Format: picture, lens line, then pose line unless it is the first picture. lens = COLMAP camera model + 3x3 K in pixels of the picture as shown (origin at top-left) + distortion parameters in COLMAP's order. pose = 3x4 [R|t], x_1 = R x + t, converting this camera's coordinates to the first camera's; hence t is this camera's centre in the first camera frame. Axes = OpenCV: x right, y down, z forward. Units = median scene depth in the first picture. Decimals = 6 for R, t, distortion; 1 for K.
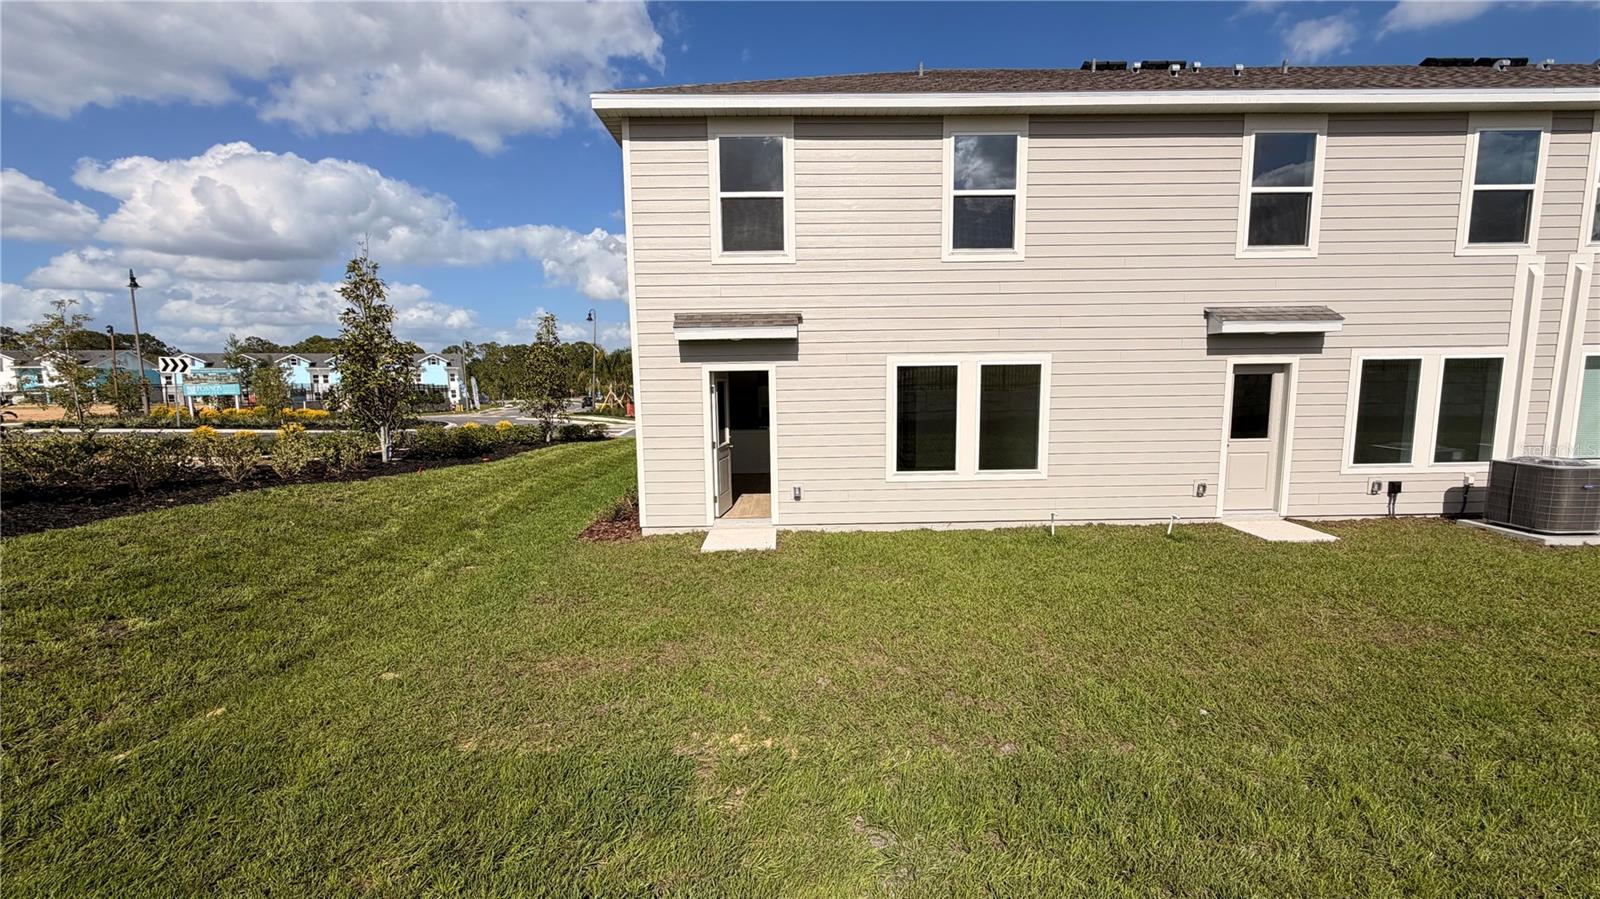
lens RADIAL K [[639.4, 0, 825.4], [0, 639.4, 440.3], [0, 0, 1]] dist [0.004180, -0.001984]
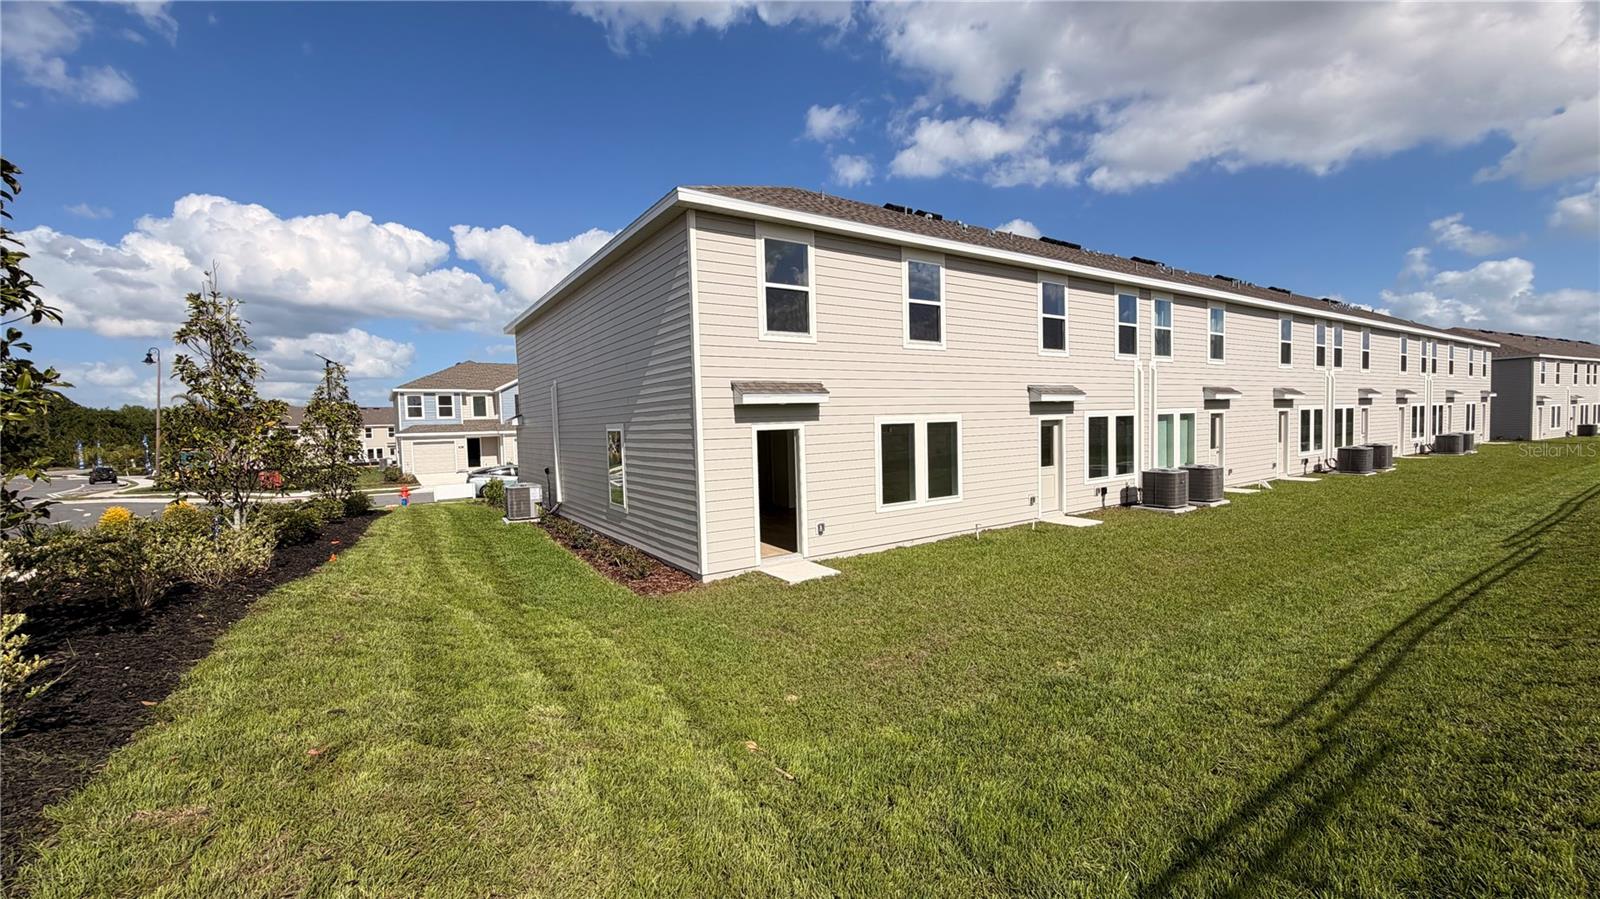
lens RADIAL K [[639.4, 0, 785.9], [0, 639.4, 454.6], [0, 0, 1]] dist [0.004180, -0.001984]
pose [[0.844505, -0.037698, 0.534220, -0.761221], [0.080283, 0.995159, -0.056688, 0.005765], [-0.529496, 0.090762, 0.843443, -0.005240]]
